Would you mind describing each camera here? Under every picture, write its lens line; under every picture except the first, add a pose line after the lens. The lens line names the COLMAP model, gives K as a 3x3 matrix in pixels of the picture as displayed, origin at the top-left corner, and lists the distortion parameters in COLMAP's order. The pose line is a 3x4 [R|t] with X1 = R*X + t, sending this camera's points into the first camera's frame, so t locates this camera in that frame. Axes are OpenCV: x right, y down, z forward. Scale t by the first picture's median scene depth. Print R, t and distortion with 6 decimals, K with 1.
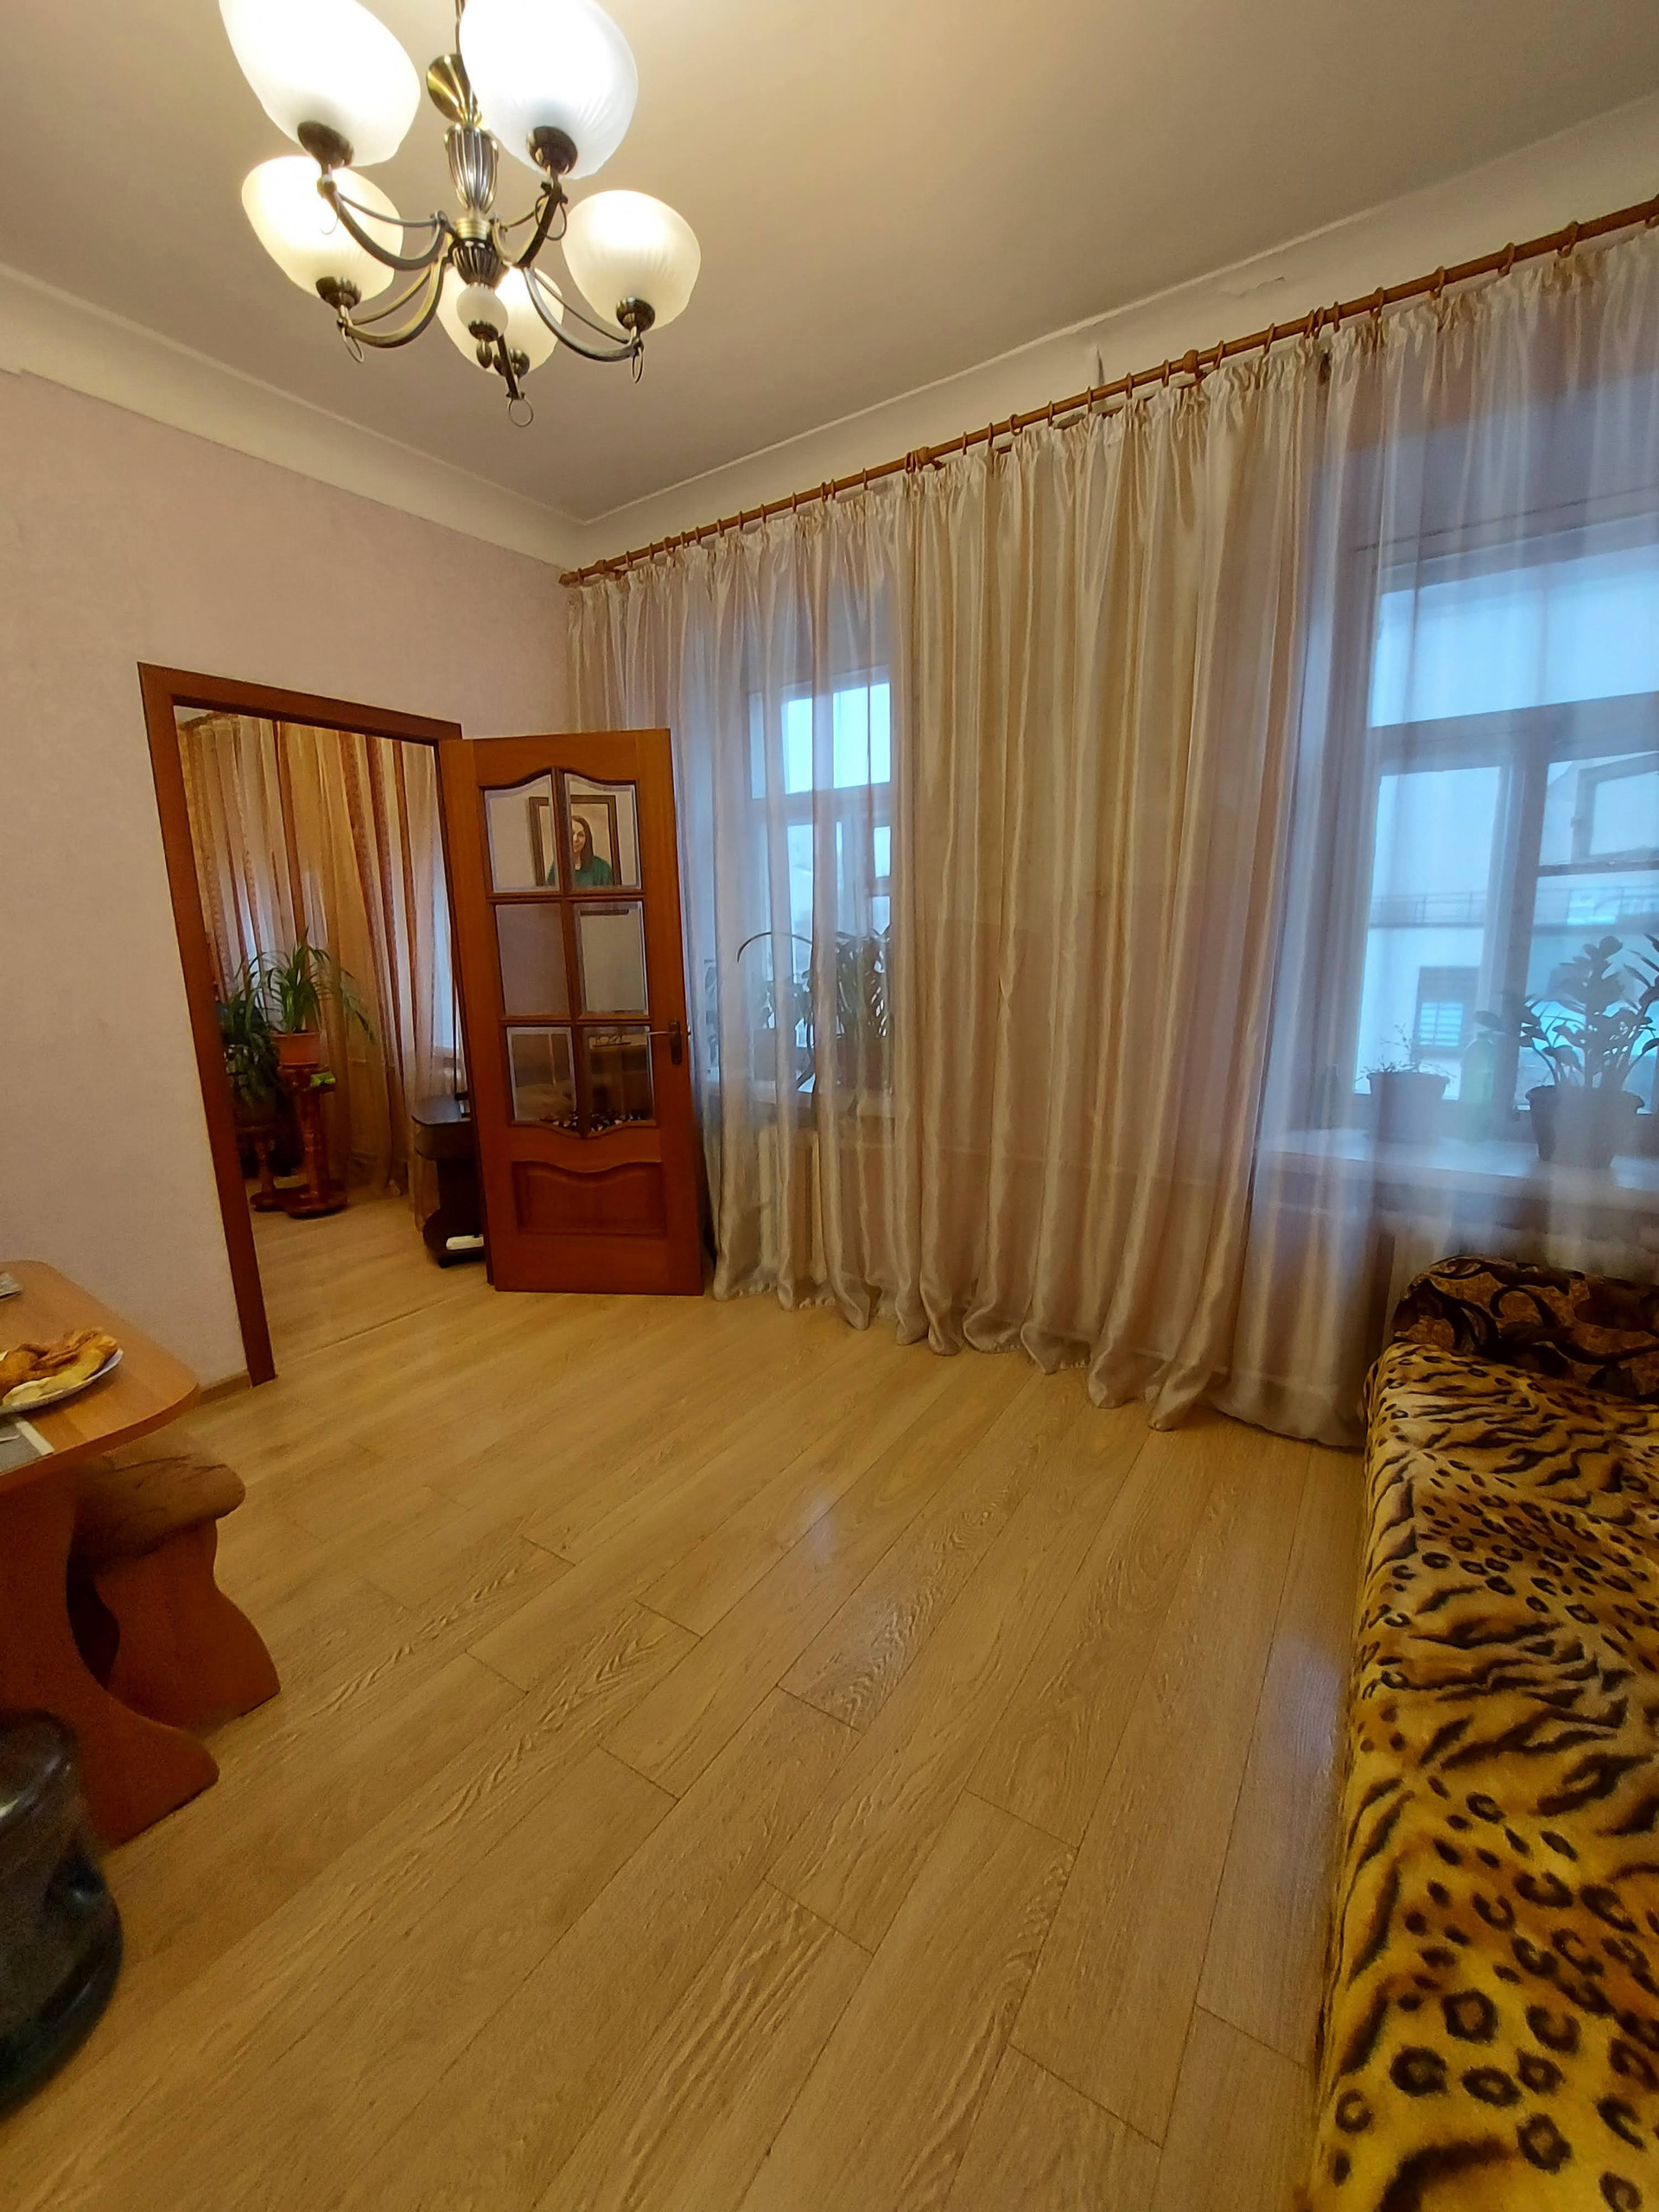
lens RADIAL K [[882.0, 0, 821.8], [0, 882.0, 1114.7], [0, 0, 1]] dist [-0.000878, -0.000059]
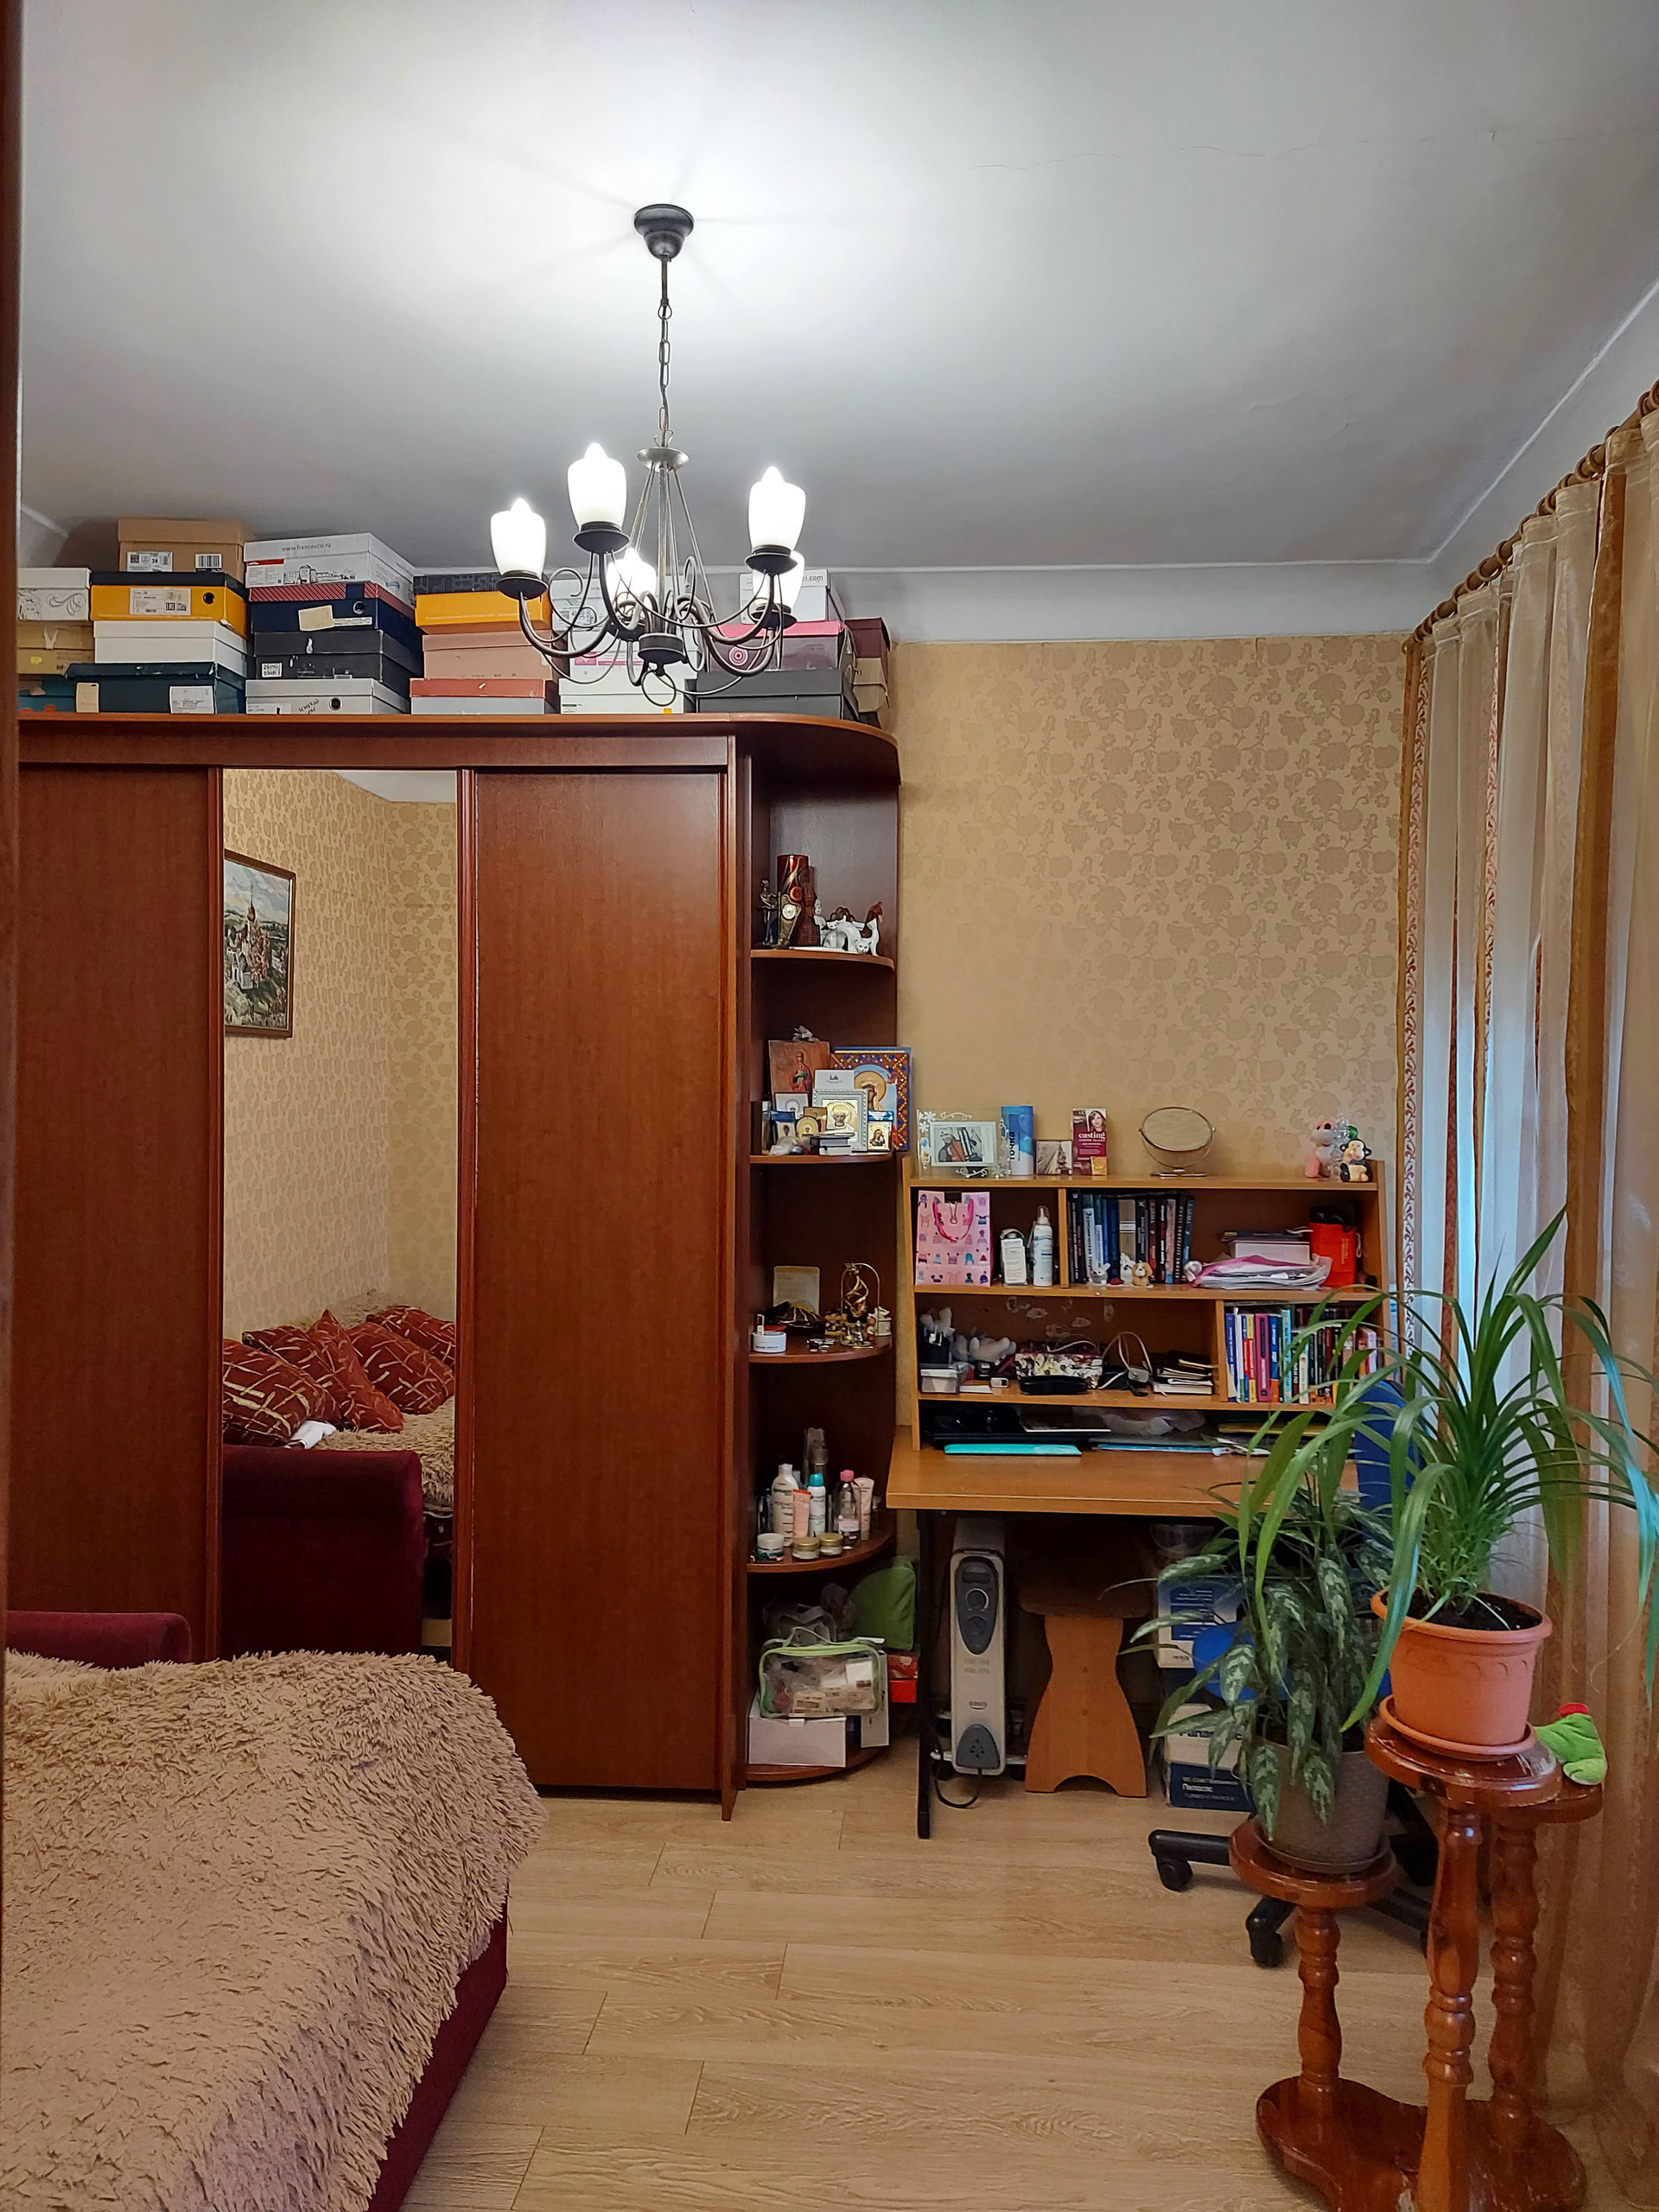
lens RADIAL K [[1575.0, 0, 829.5], [0, 1575.0, 1106.0], [0, 0, 1]] dist [0.154706, -0.199128]
pose [[0.496784, 0.026070, -0.867483, -0.395192], [-0.196669, 0.976928, -0.083268, -0.228563], [0.845297, 0.211973, 0.490449, 0.821148]]
